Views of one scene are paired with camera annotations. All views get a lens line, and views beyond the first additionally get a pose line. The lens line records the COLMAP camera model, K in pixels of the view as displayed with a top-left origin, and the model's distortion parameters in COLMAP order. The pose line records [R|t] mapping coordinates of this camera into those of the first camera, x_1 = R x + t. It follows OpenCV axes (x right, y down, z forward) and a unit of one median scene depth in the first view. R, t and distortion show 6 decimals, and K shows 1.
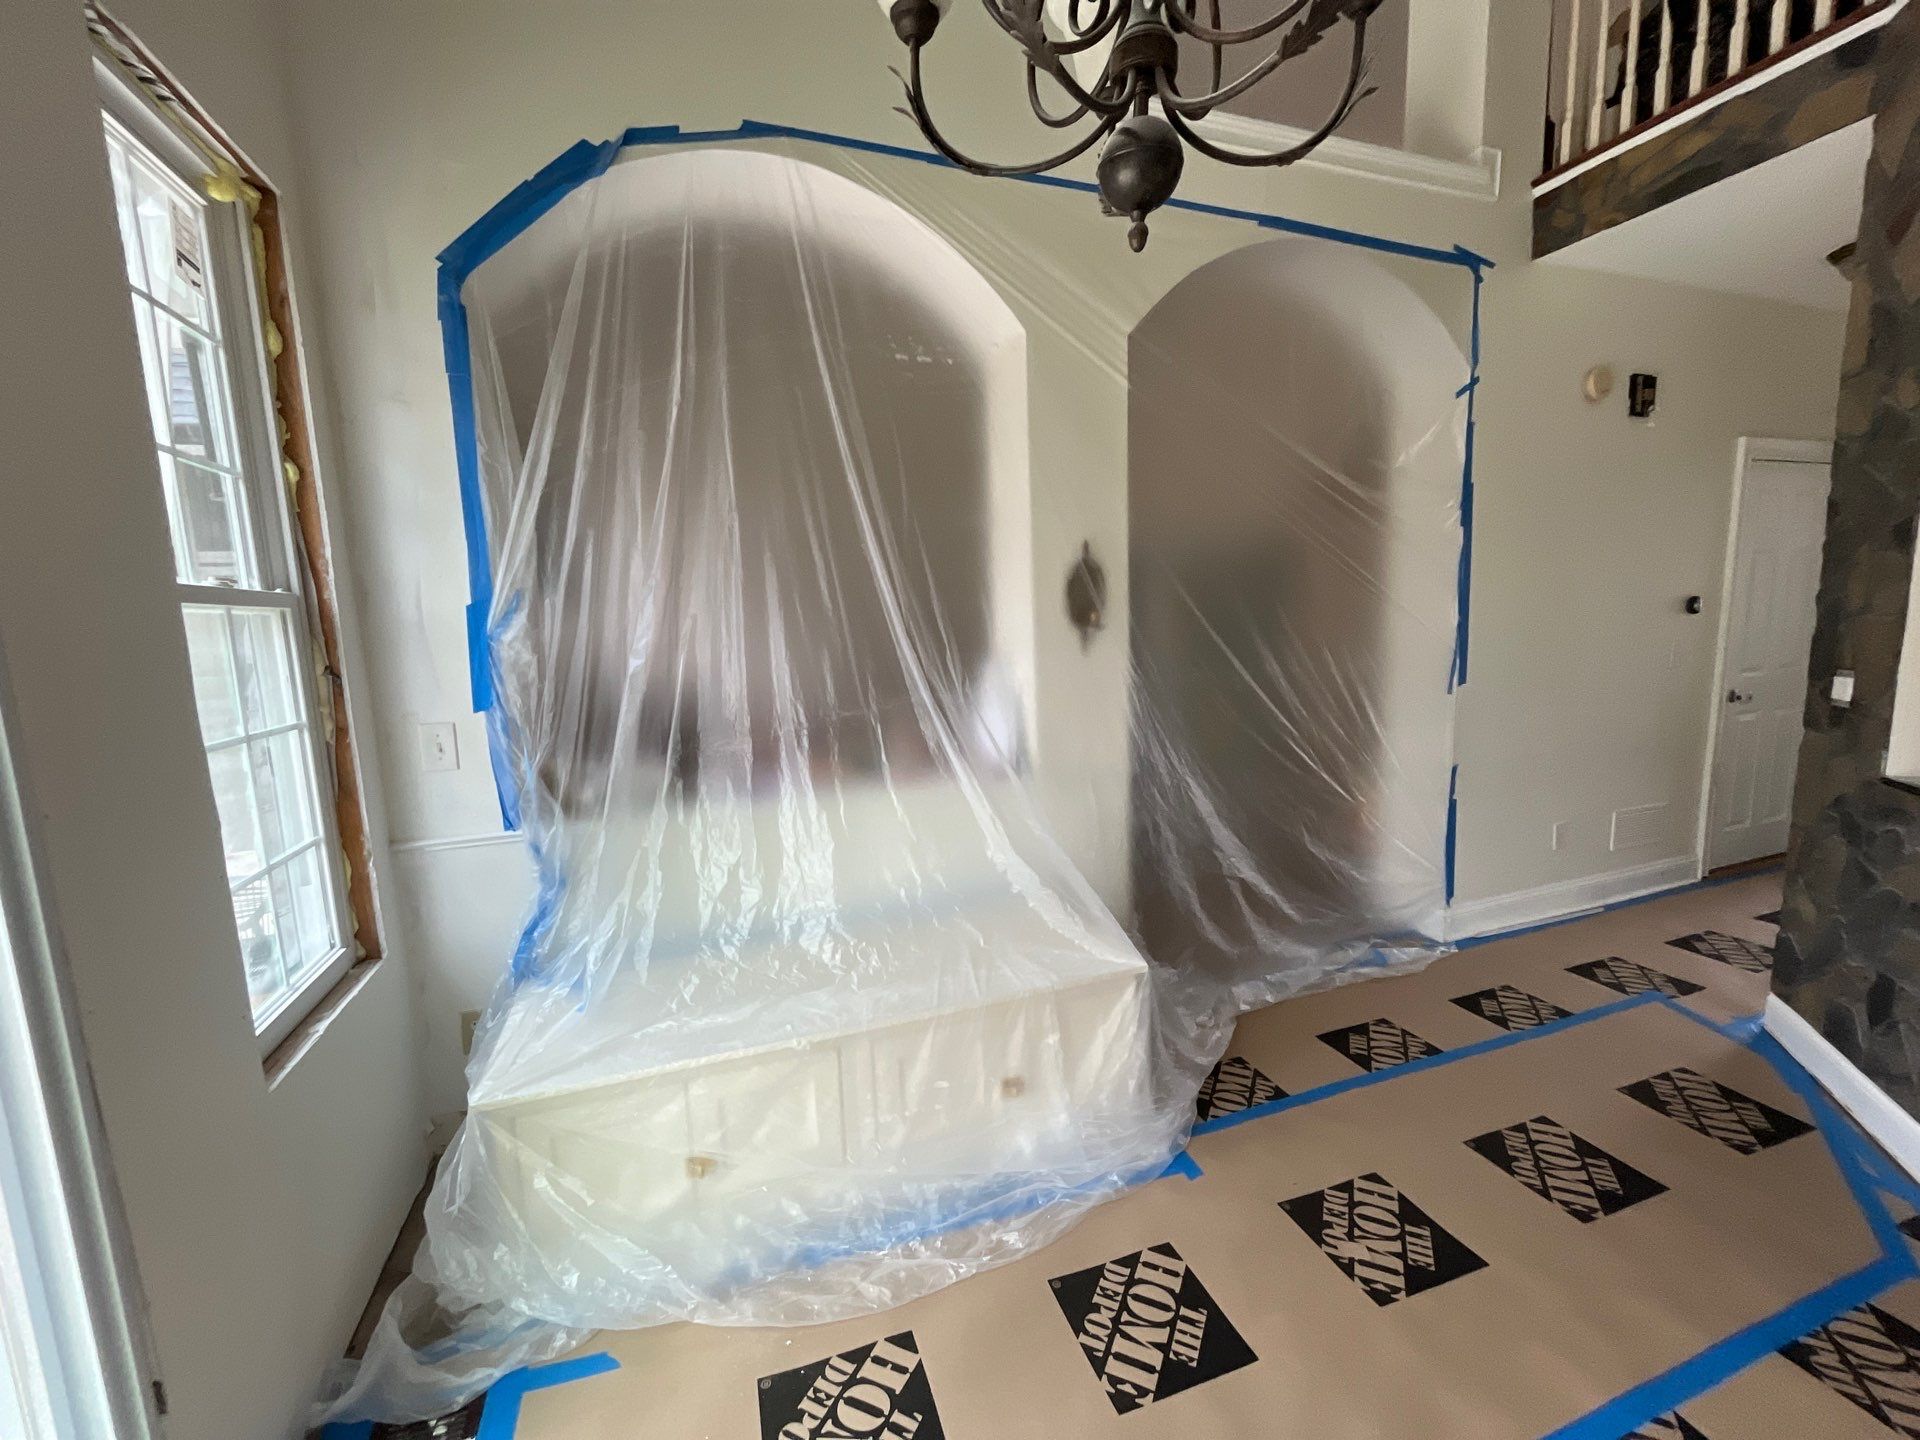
lens RADIAL K [[774.4, 0, 950.7], [0, 774.4, 722.0], [0, 0, 1]] dist [0.002702, 0.000091]
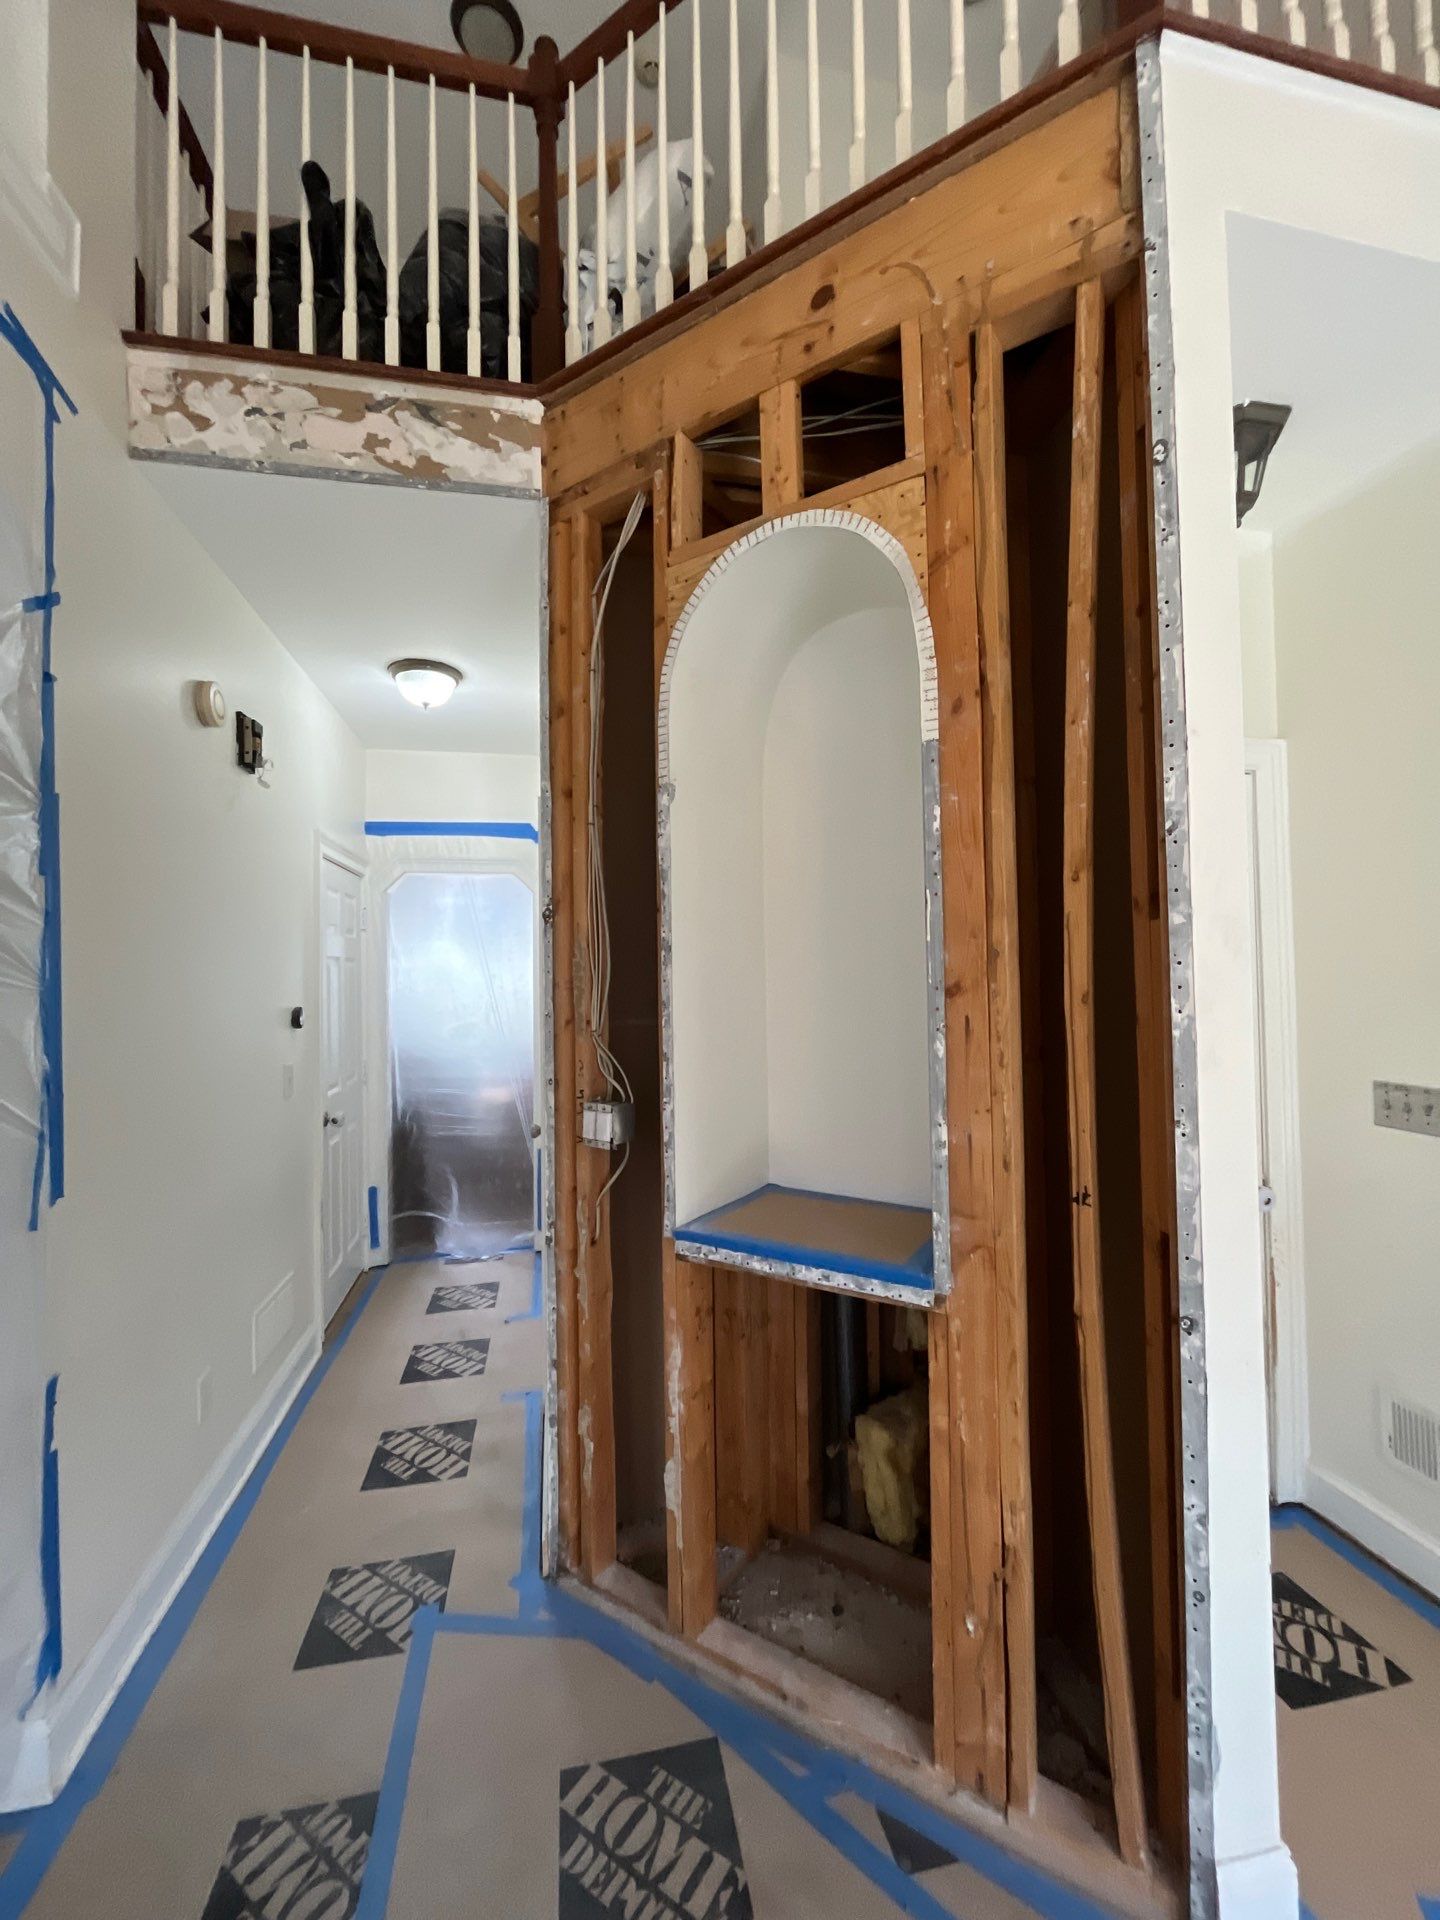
lens RADIAL K [[774.4, 0, 719.5], [0, 774.4, 953.0], [0, 0, 1]] dist [0.002702, 0.000091]
pose [[0.120359, 0.059727, 0.990932, 0.244549], [0.148415, 0.985888, -0.077449, -0.109546], [-0.981574, 0.156391, 0.109796, 0.571276]]
